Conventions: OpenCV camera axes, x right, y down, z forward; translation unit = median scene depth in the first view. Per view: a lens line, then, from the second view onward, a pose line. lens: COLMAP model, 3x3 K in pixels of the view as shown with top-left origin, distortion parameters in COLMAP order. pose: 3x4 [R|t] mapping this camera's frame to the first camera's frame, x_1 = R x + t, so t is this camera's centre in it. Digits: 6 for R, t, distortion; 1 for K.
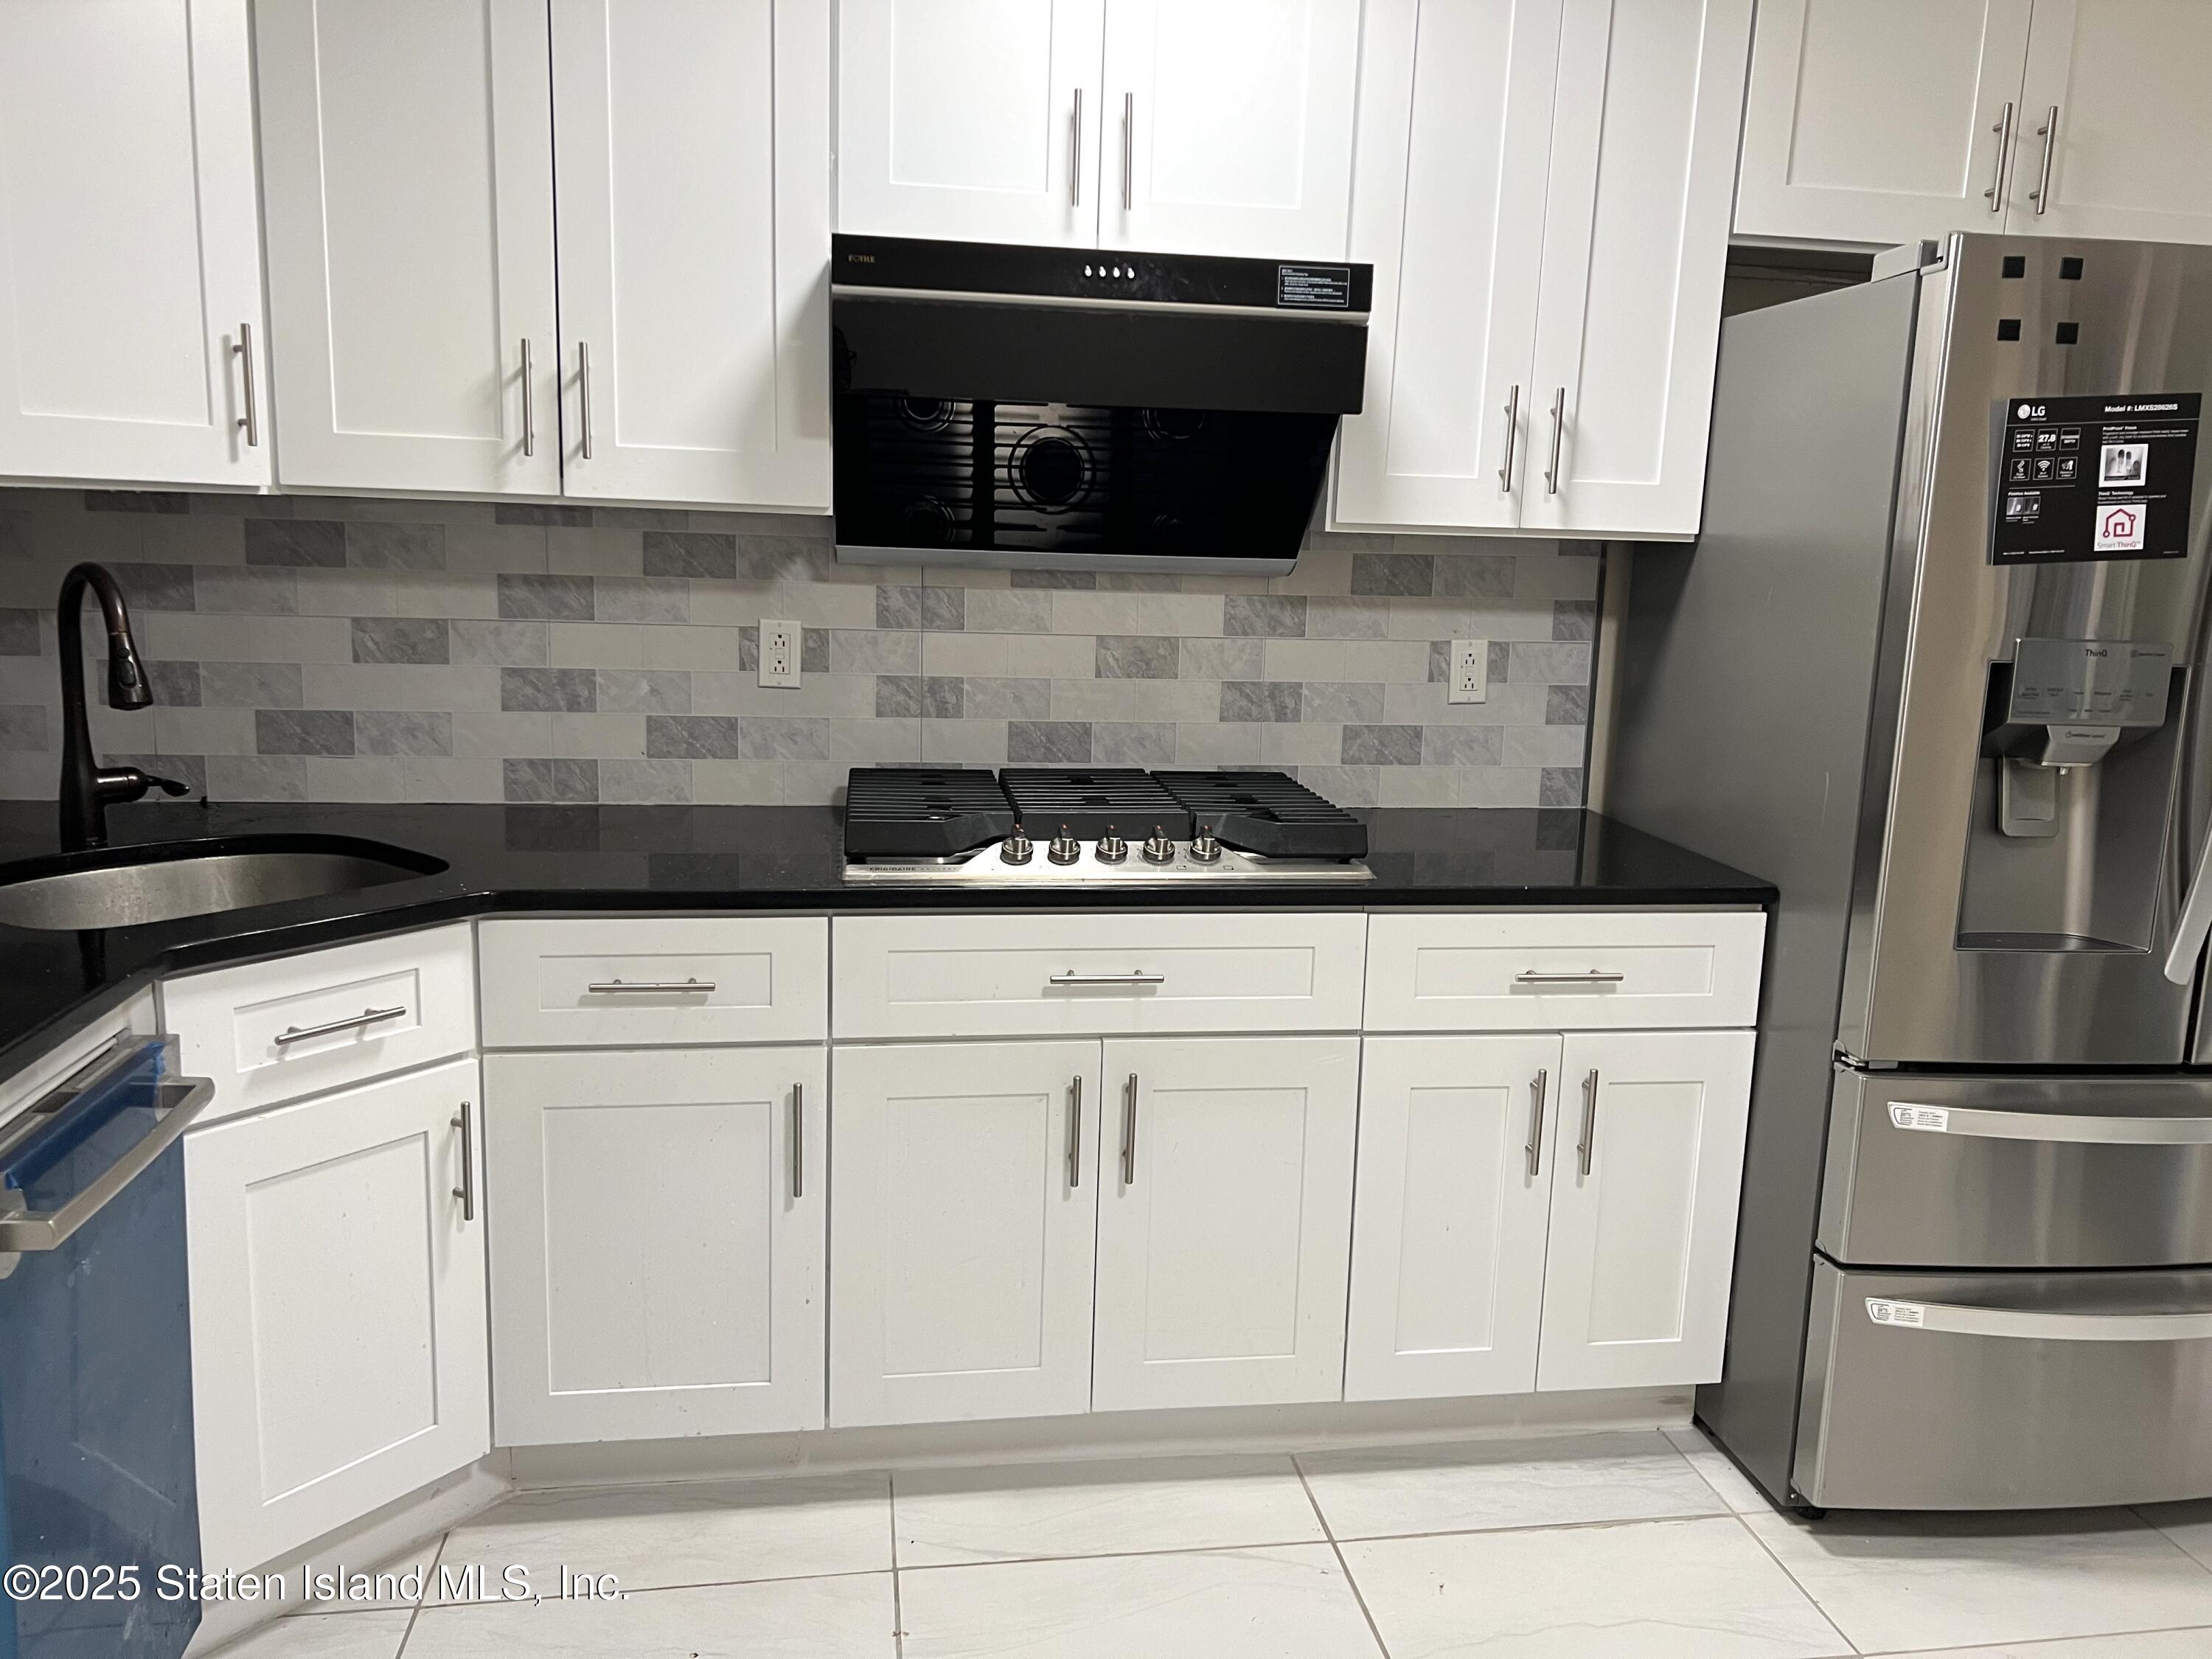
lens RADIAL K [[1677.6, 0, 1106.0], [0, 1677.6, 829.5], [0, 0, 1]] dist [0.104003, -0.152539]
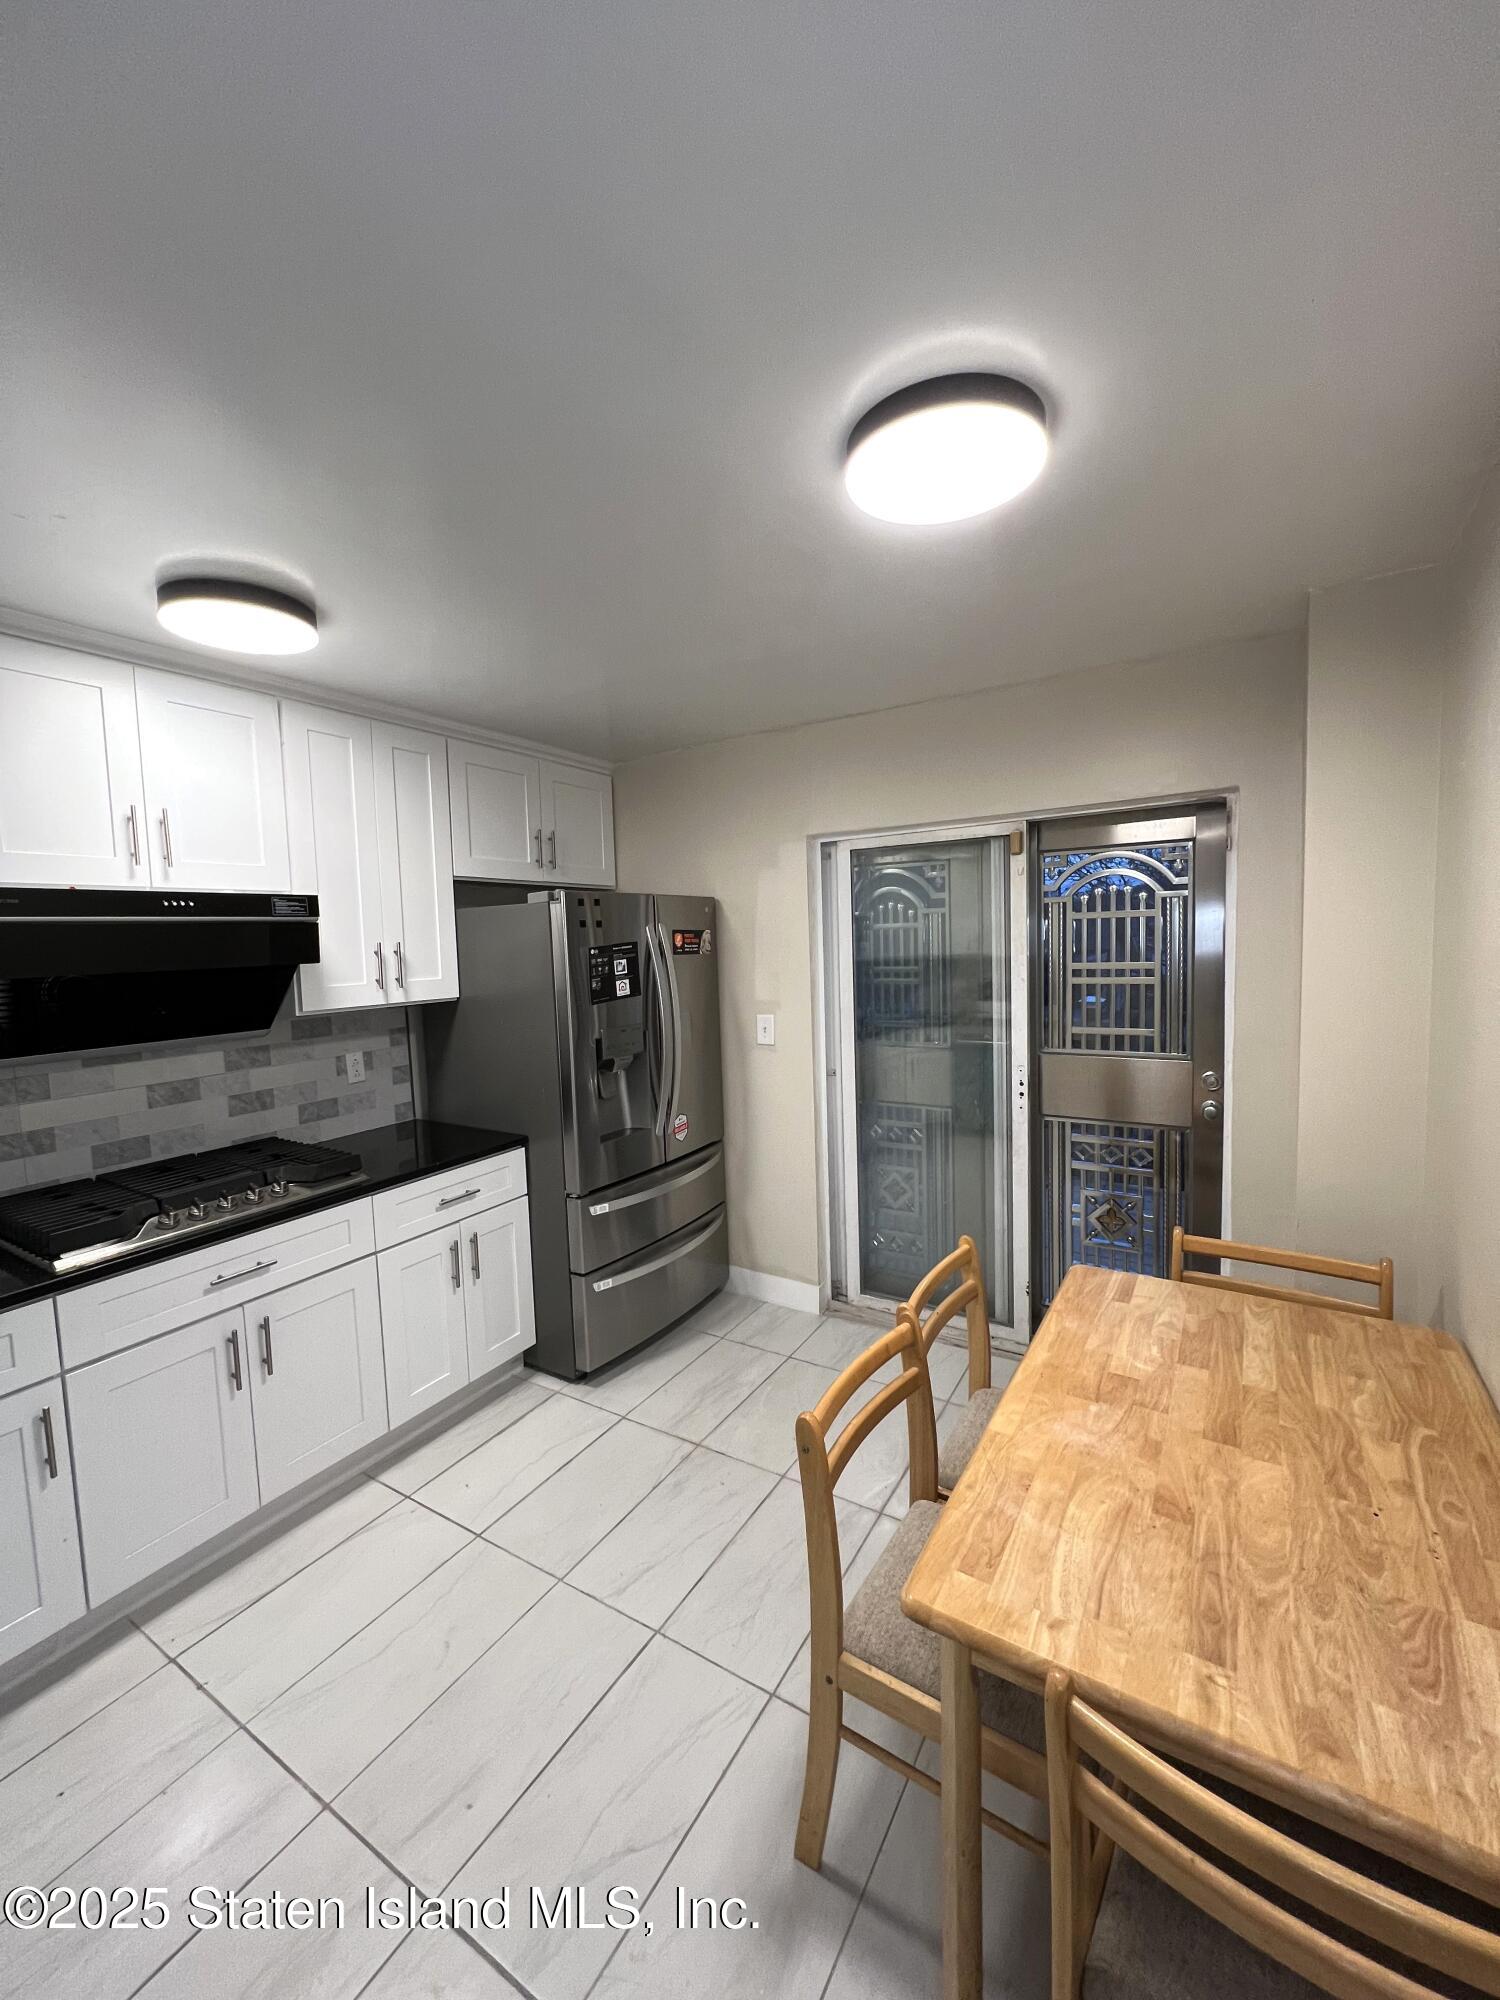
lens RADIAL K [[805.4, 0, 750.0], [0, 805.4, 1000.0], [0, 0, 1]] dist [-0.001216, -0.000088]
pose [[0.642895, -0.114545, 0.757341, -0.258654], [0.188327, 0.982041, -0.011338, -0.084637], [-0.742442, 0.149917, 0.652921, -0.043152]]
